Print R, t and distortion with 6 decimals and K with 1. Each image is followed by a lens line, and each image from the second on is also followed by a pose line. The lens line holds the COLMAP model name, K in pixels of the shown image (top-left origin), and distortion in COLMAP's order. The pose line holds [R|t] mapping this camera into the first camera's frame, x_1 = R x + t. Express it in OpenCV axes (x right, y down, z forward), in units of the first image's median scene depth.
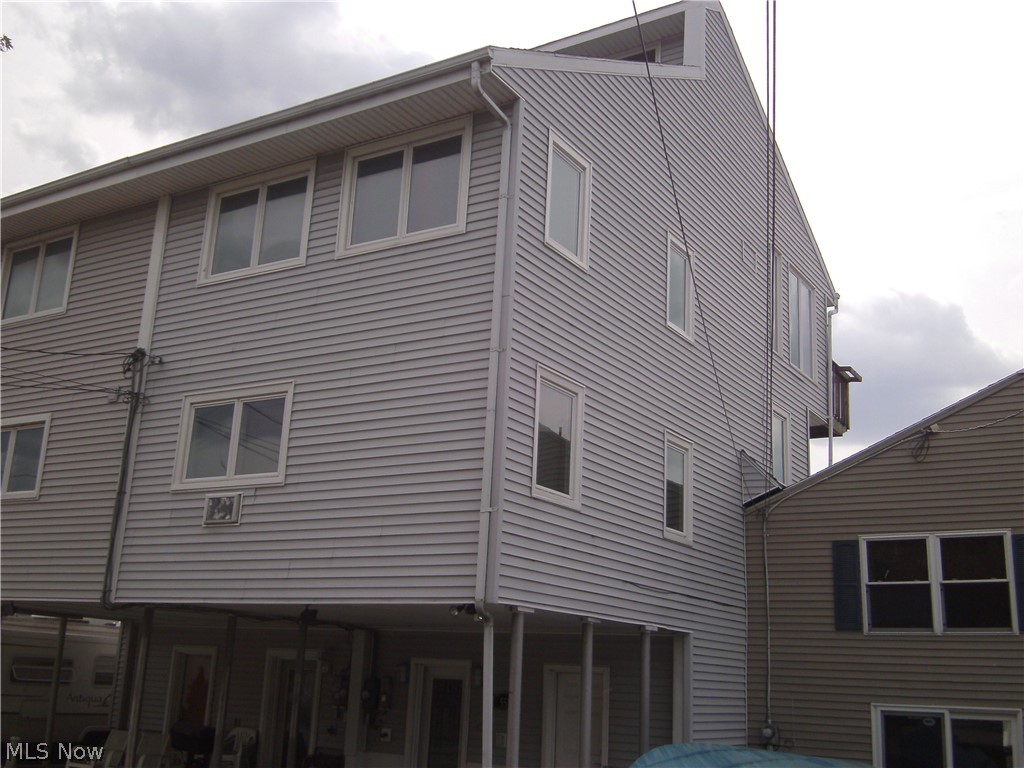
lens RADIAL K [[1100.0, 0, 512.0], [0, 1100.0, 384.0], [0, 0, 1]] dist [-0.002983, -0.142186]
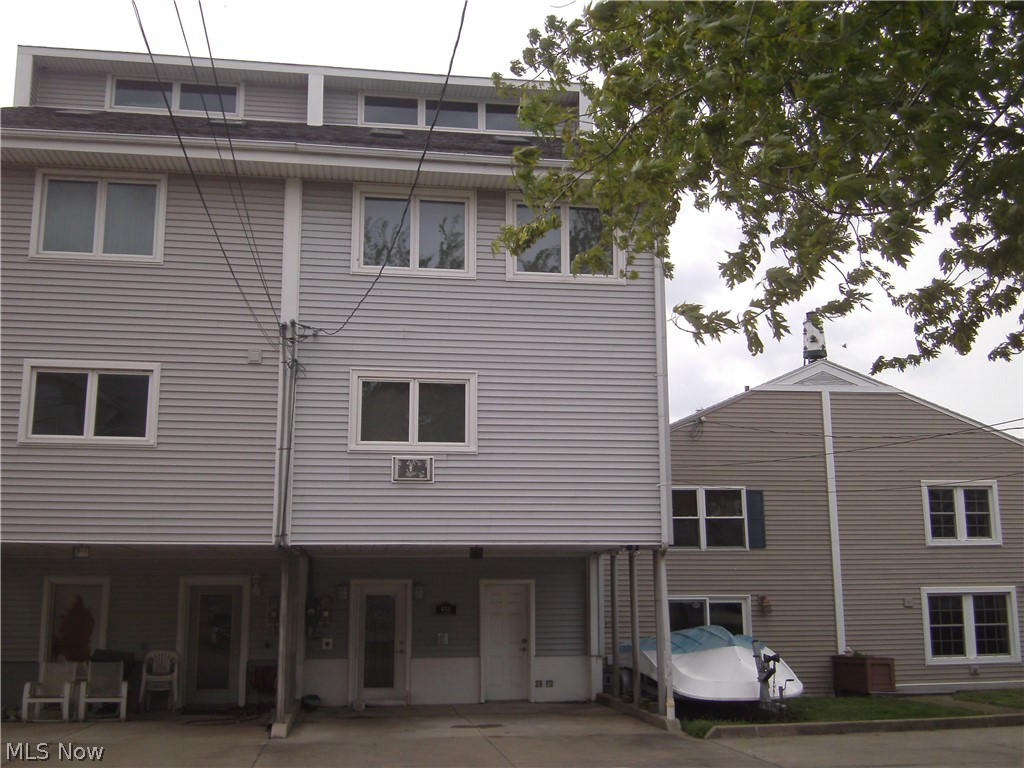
lens RADIAL K [[1137.2, 0, 512.0], [0, 1137.2, 384.0], [0, 0, 1]] dist [0.010846, -0.307929]
pose [[0.744516, 0.068027, 0.664130, -0.913867], [-0.132455, 0.990070, 0.047075, -0.049920], [-0.654333, -0.123015, 0.746134, -0.018021]]
